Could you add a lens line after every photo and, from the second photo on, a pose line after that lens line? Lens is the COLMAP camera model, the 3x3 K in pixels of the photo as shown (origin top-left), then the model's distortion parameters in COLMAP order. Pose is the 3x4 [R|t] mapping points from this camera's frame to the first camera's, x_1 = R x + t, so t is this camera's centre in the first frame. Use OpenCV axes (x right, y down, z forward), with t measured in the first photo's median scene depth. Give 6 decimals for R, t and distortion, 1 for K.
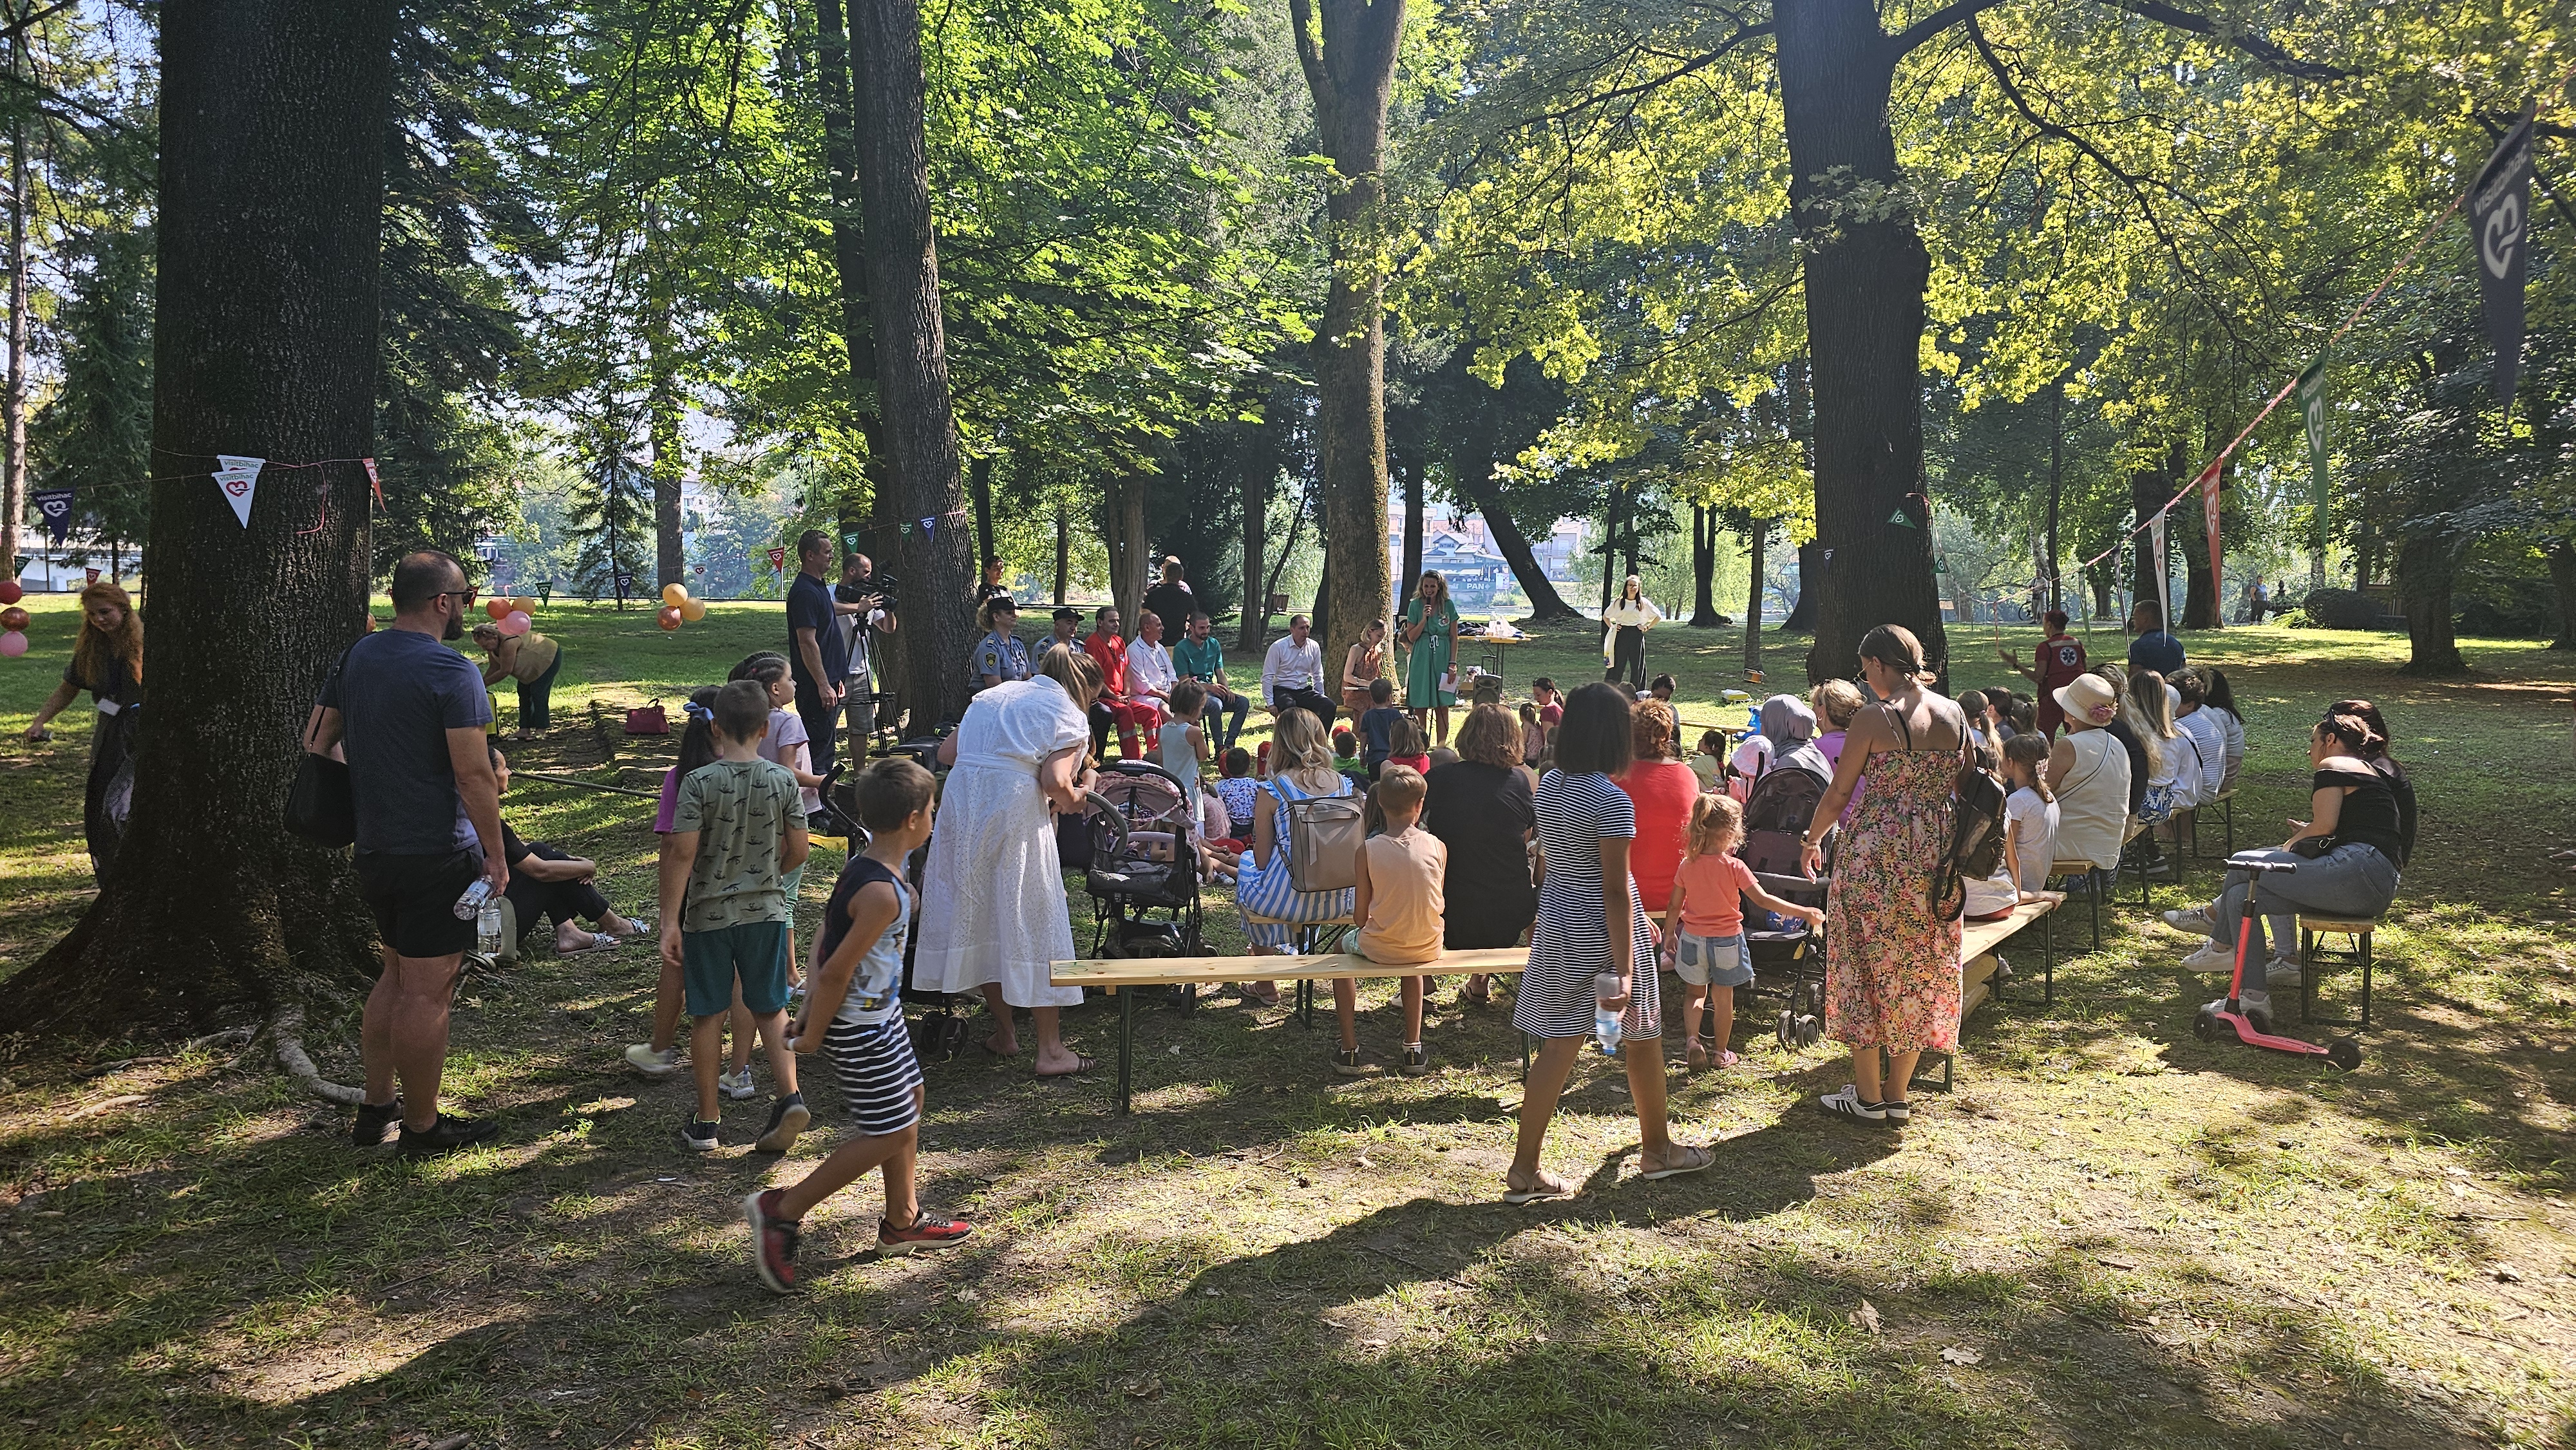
lens RADIAL K [[1751.1, 0, 1362.8], [0, 1751.1, 733.8], [0, 0, 1]] dist [0.005426, -0.078031]
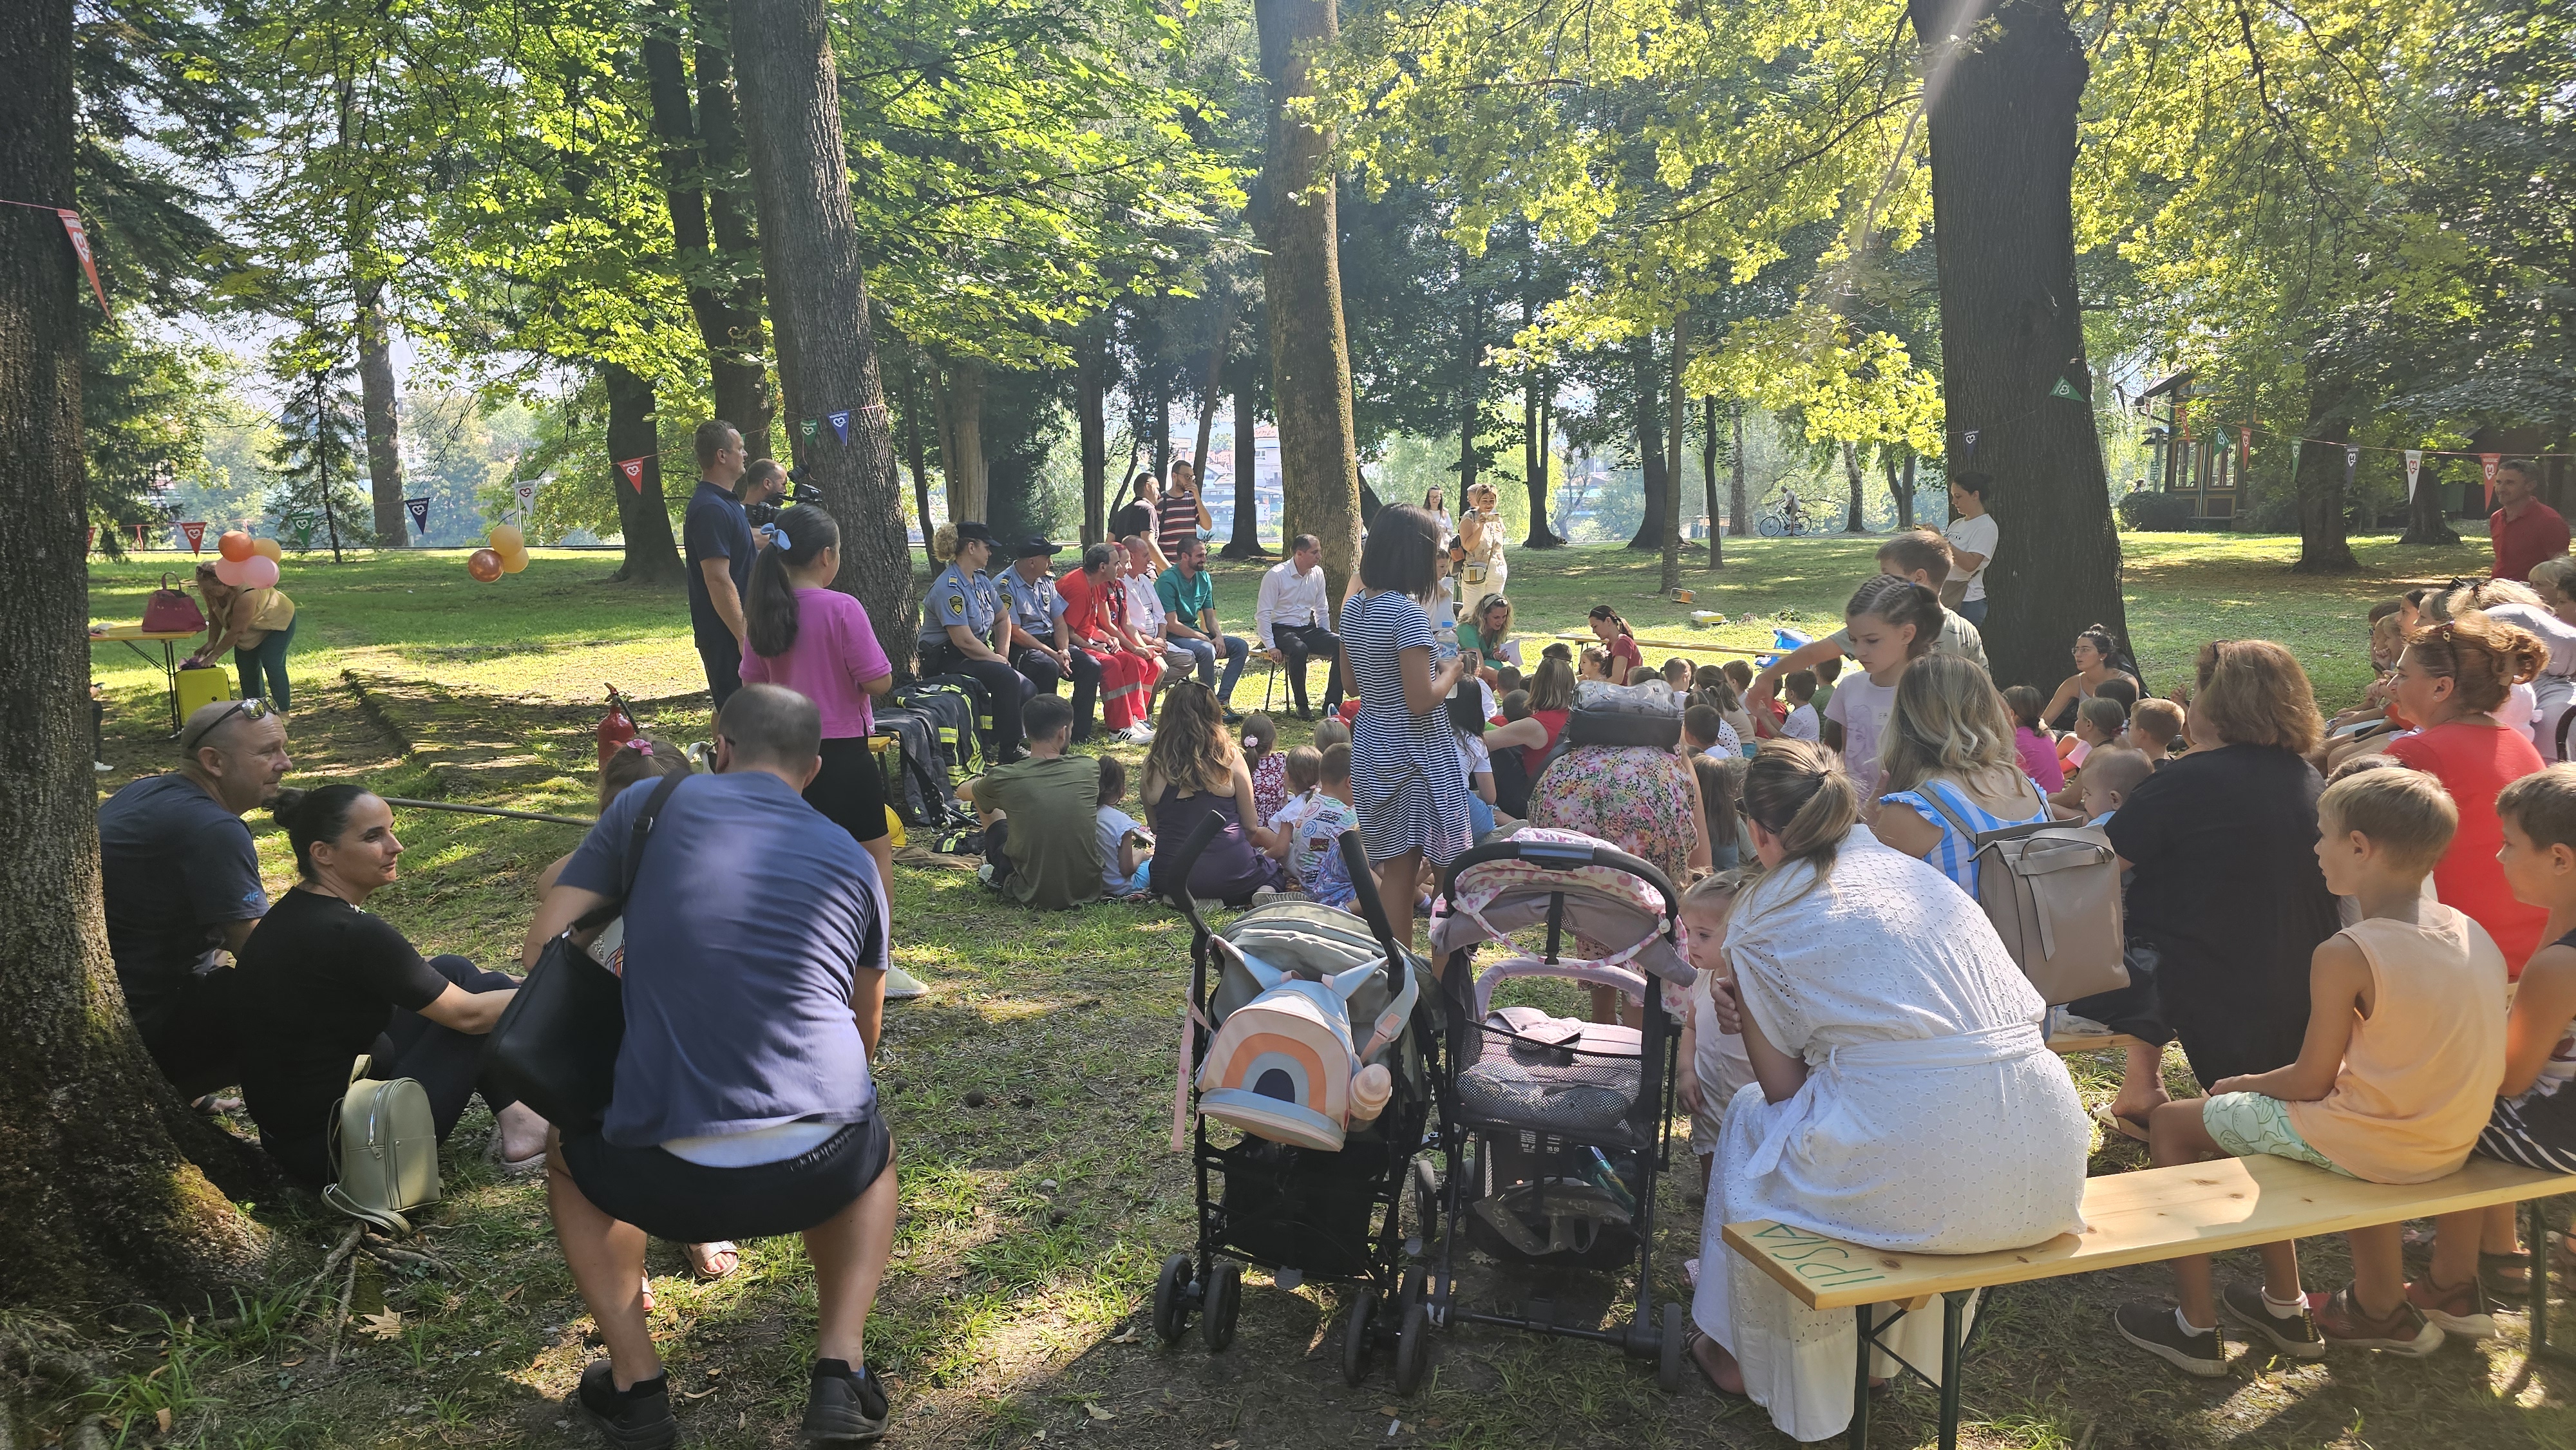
lens RADIAL K [[1723.7, 0, 1288.0], [0, 1723.7, 725.0], [0, 0, 1]] dist [0.035351, -0.068133]
pose [[0.992873, -0.039872, 0.112309, -0.111965], [0.036133, 0.998729, 0.035136, -0.006785], [-0.113567, -0.030827, 0.993052, 0.182392]]
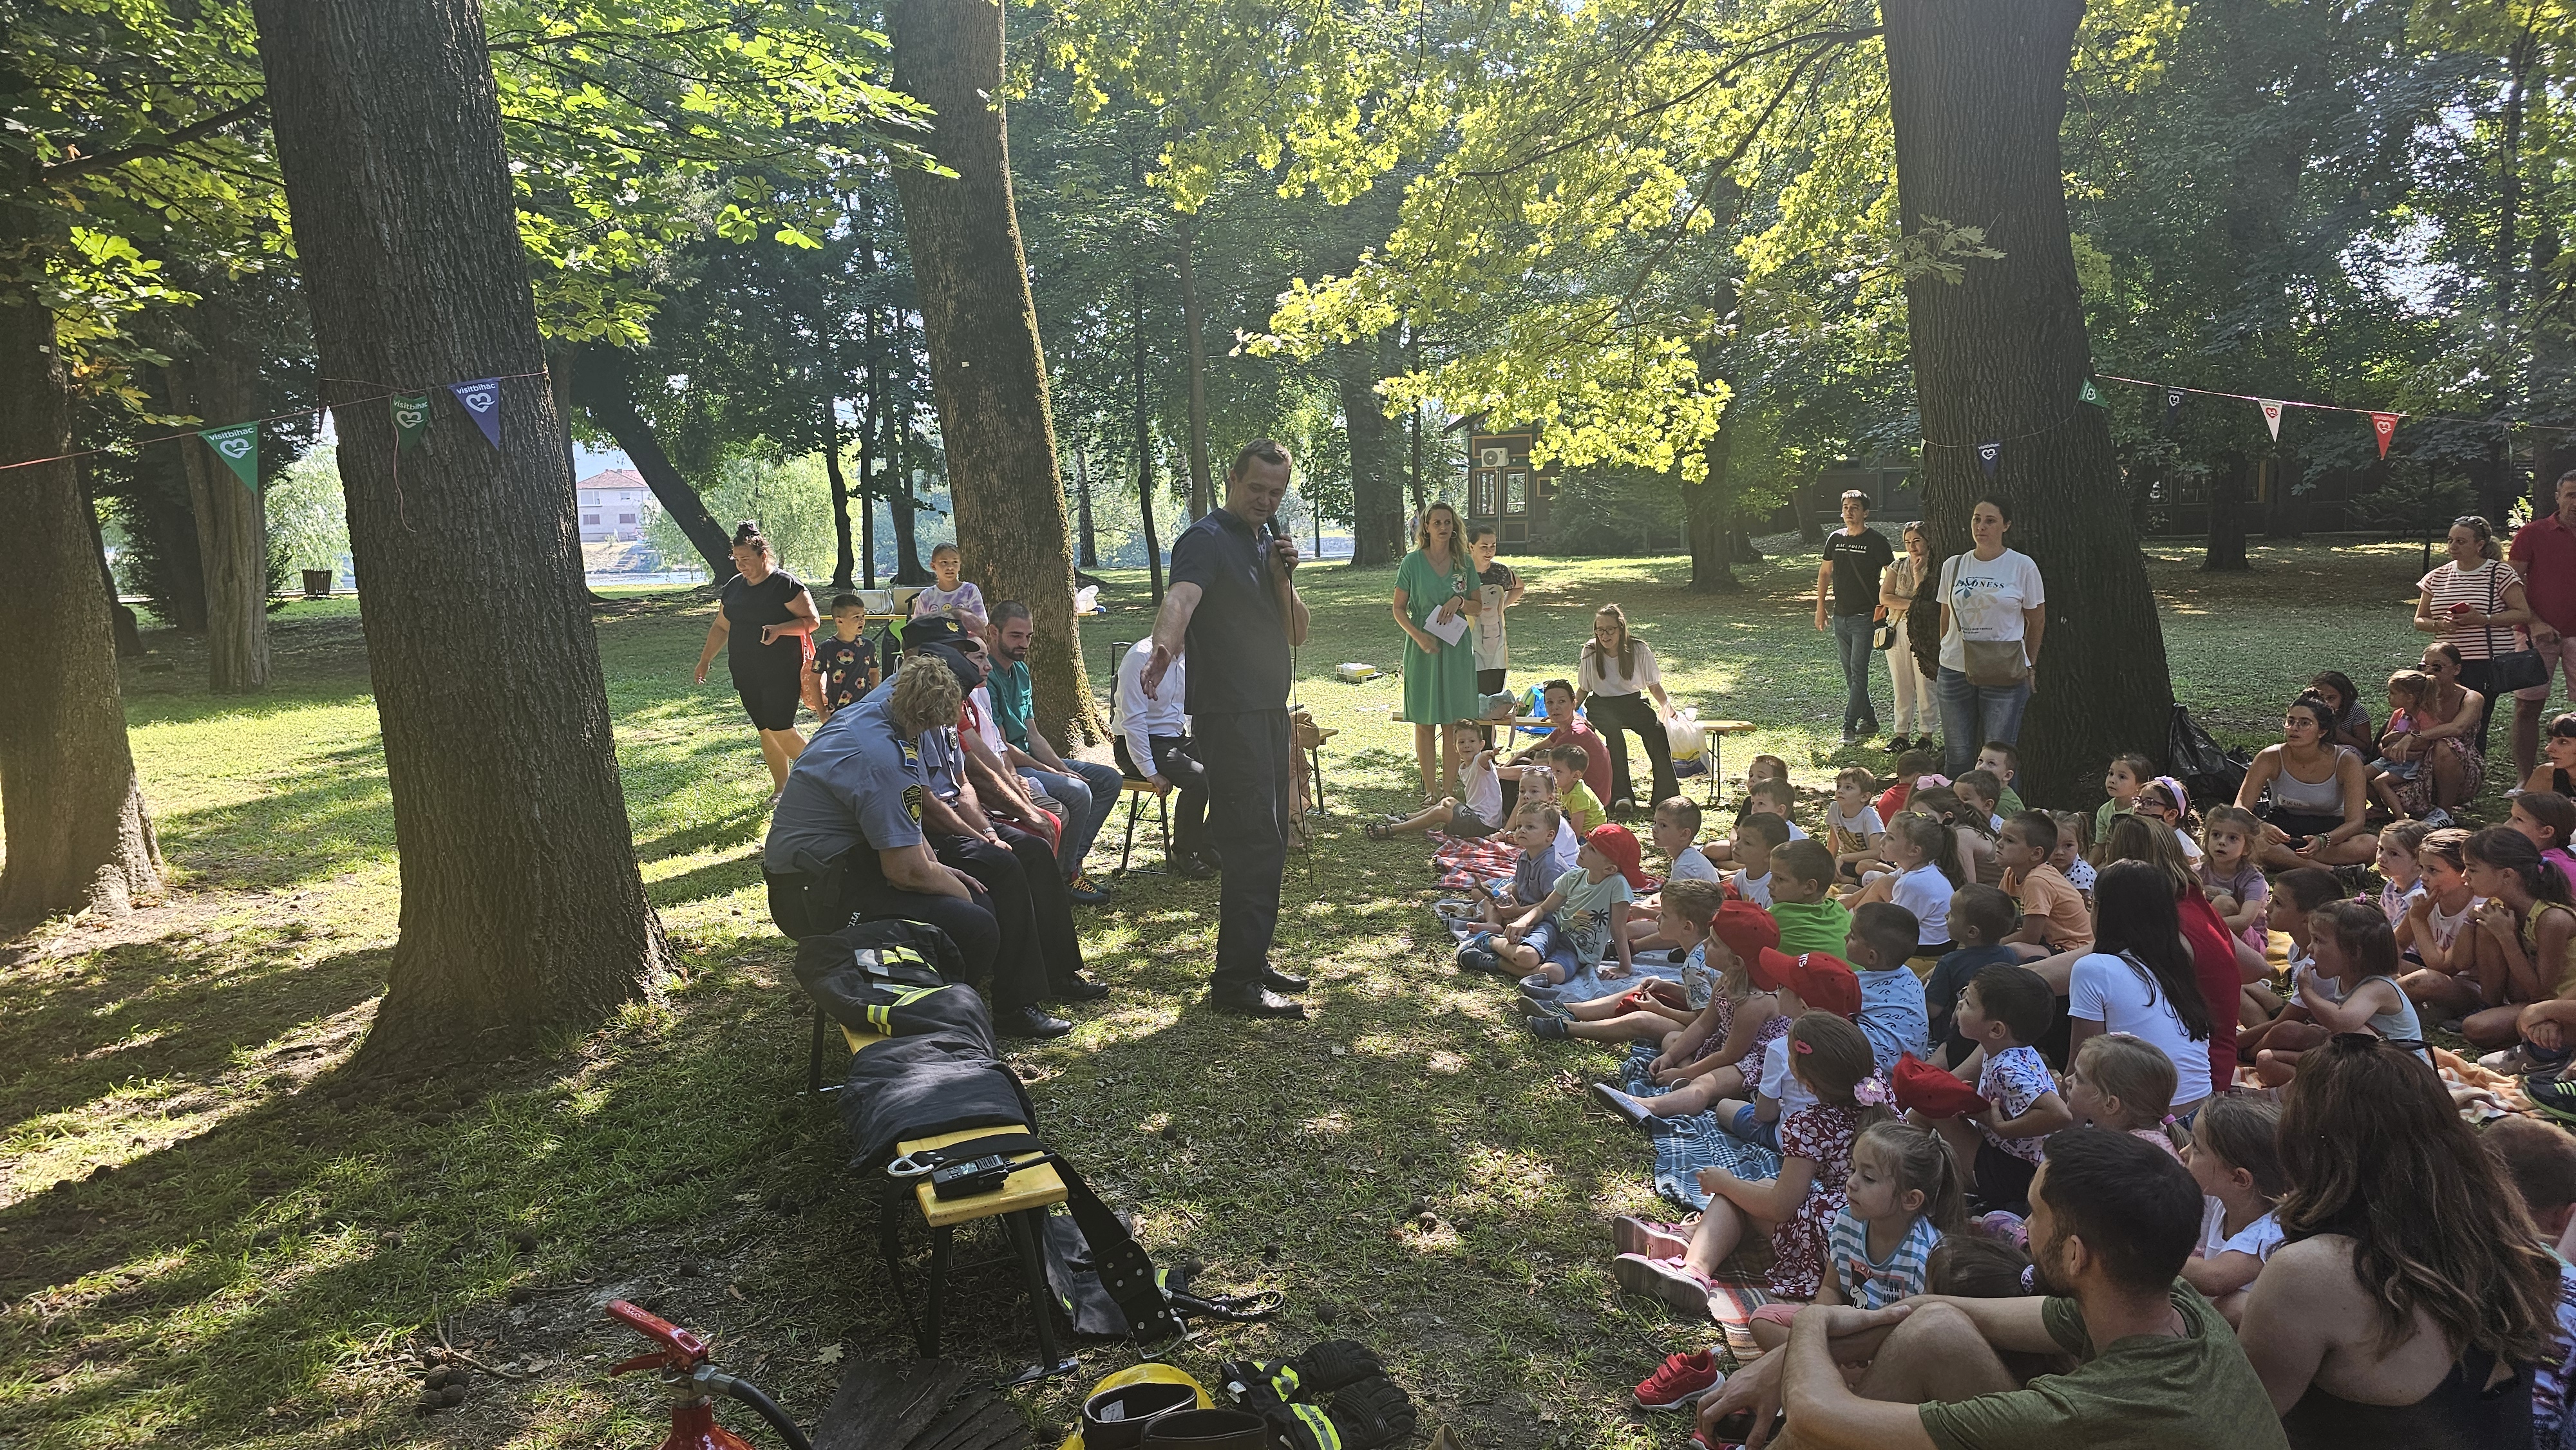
lens RADIAL K [[1723.7, 0, 1288.0], [0, 1723.7, 725.0], [0, 0, 1]] dist [0.035351, -0.068133]
pose [[0.869873, -0.088908, 0.485197, -0.216852], [0.078552, 0.996038, 0.041684, -0.043041], [-0.486981, 0.001854, 0.873411, 0.470804]]
